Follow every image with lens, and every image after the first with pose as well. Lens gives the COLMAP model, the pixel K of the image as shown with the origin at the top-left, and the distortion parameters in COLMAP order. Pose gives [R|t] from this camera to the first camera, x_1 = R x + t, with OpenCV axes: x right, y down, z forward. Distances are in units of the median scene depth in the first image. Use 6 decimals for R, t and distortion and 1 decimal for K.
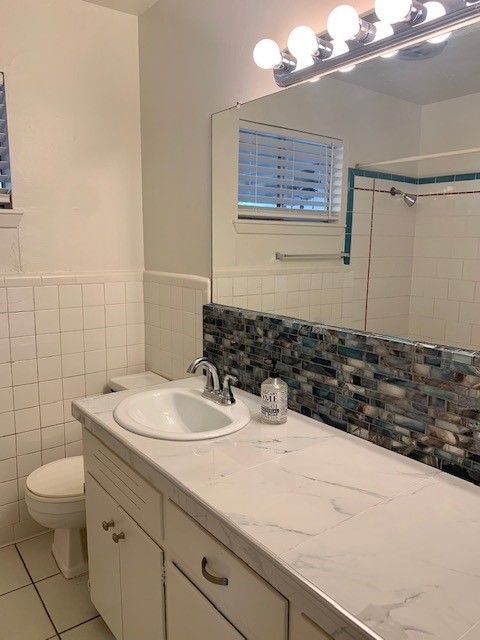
lens RADIAL K [[482.4, 0, 240.0], [0, 482.4, 320.0], [0, 0, 1]] dist [0.042959, -0.007690]
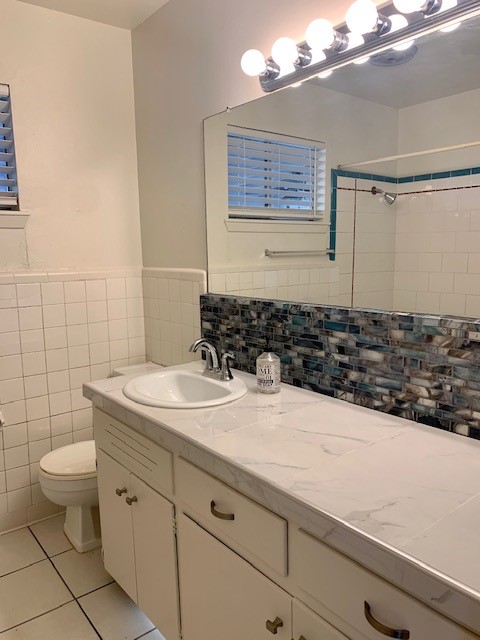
lens RADIAL K [[480.9, 0, 237.9], [0, 480.9, 320.9], [0, 0, 1]] dist [0.083334, -0.060411]
pose [[0.999454, -0.028536, 0.016682, -0.014181], [0.028797, 0.999464, -0.015603, 0.058233], [-0.016227, 0.016075, 0.999739, -0.103390]]
